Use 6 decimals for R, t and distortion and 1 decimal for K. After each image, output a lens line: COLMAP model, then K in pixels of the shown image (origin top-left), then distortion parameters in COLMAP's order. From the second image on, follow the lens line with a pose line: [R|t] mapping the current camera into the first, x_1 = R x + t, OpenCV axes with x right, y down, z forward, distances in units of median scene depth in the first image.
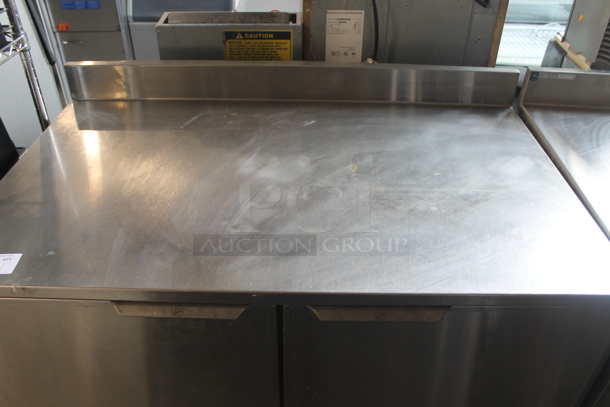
lens RADIAL K [[511.8, 0, 305.0], [0, 511.8, 203.5], [0, 0, 1]] dist [-0.144949, 0.125909]
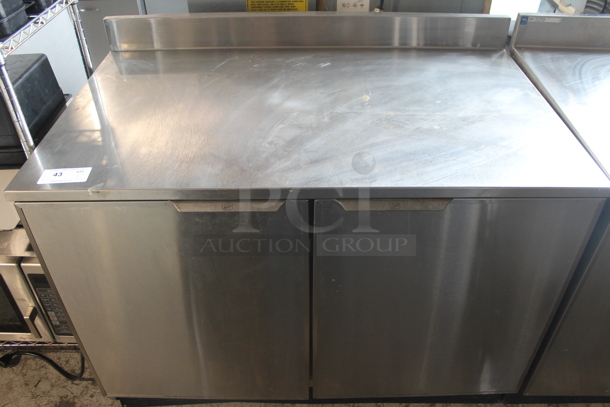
lens RADIAL K [[511.8, 0, 305.0], [0, 511.8, 203.5], [0, 0, 1]] dist [-0.144949, 0.125909]
pose [[0.999750, -0.022156, -0.002917, -0.043001], [0.022264, 0.998752, 0.044697, 0.107078], [0.001923, -0.044750, 0.998996, -0.150254]]
